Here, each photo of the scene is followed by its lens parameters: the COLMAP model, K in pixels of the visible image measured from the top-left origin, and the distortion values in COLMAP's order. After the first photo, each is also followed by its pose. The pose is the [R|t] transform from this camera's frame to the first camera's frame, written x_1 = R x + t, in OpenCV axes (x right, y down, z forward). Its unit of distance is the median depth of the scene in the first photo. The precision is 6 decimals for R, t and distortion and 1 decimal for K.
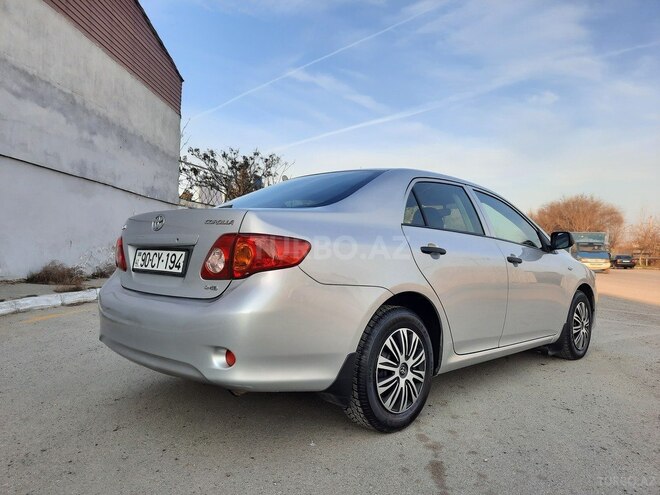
lens RADIAL K [[484.1, 0, 331.8], [0, 484.1, 248.6], [0, 0, 1]] dist [0.056228, -0.050494]
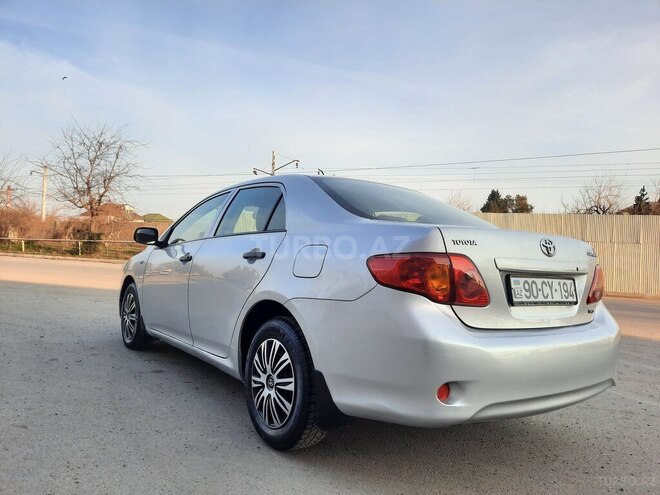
lens RADIAL K [[482.5, 0, 329.9], [0, 482.5, 250.7], [0, 0, 1]] dist [0.052903, -0.045601]
pose [[0.149849, 0.007707, 0.988679, -0.821823], [-0.060528, 0.998166, 0.001393, -0.015603], [-0.986854, -0.060051, 0.150040, 0.796193]]
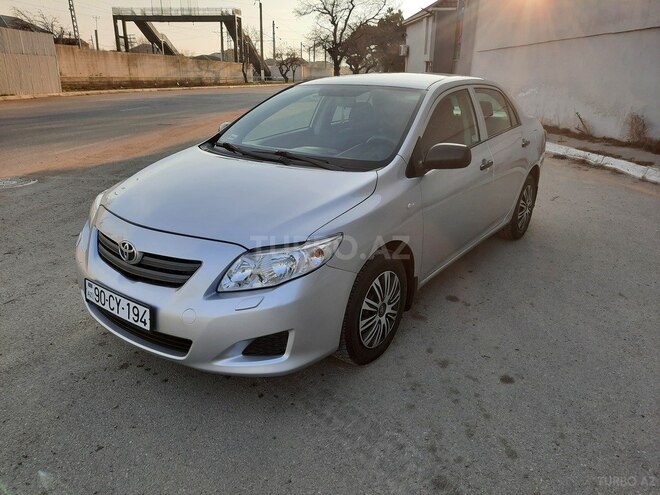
lens RADIAL K [[482.5, 0, 329.9], [0, 482.5, 250.7], [0, 0, 1]] dist [0.052903, -0.045601]
pose [[-0.986788, 0.024680, -0.160124, 0.429166], [-0.028941, 0.945582, 0.324096, -0.113990], [0.159408, 0.324448, -0.932375, 2.007785]]
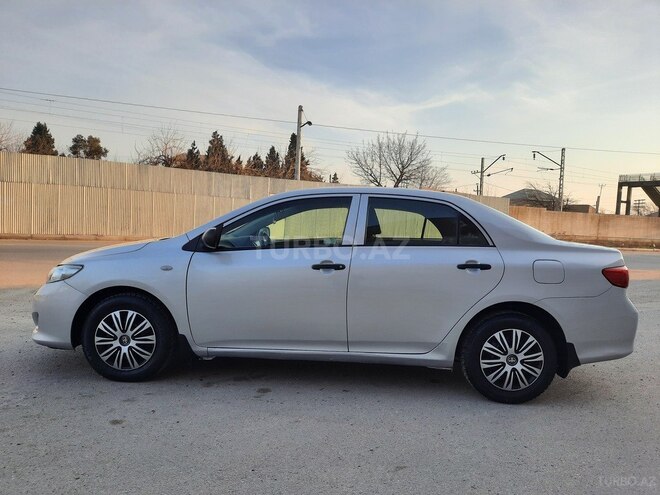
lens RADIAL K [[482.5, 0, 329.9], [0, 482.5, 250.7], [0, 0, 1]] dist [0.052903, -0.045601]
pose [[-0.690744, -0.092419, 0.717169, -0.597350], [-0.069381, 0.995694, 0.061487, -0.064009], [-0.719763, -0.007286, -0.694182, 1.772365]]
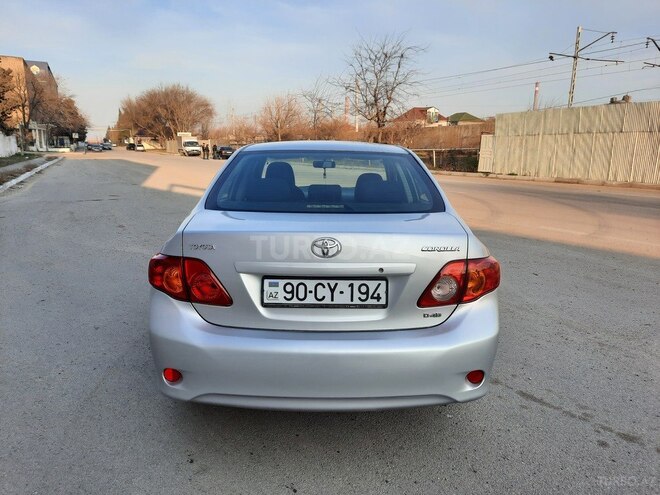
lens RADIAL K [[482.5, 0, 329.9], [0, 482.5, 250.7], [0, 0, 1]] dist [0.052903, -0.045601]
pose [[0.703980, -0.160618, 0.691820, -0.579995], [-0.005199, 0.972901, 0.231166, -0.150215], [-0.710201, -0.166333, 0.684067, 0.273449]]
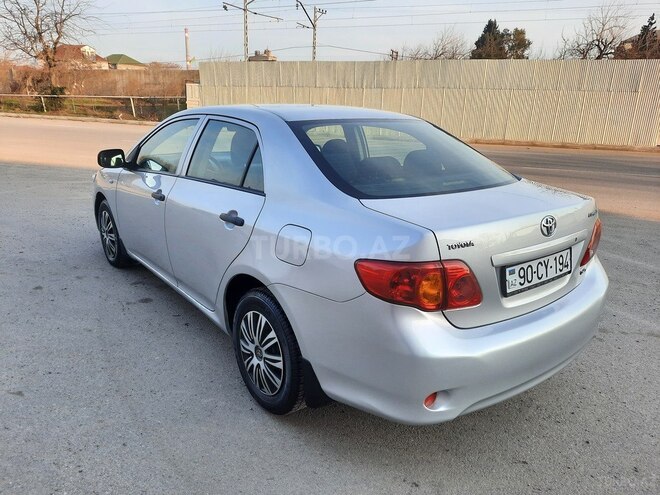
lens RADIAL K [[482.5, 0, 329.9], [0, 482.5, 250.7], [0, 0, 1]] dist [0.052903, -0.045601]
pose [[0.117387, -0.308170, 0.944061, -0.756634], [-0.039217, 0.948454, 0.314480, -0.164896], [-0.992312, -0.073939, 0.099251, 0.811233]]
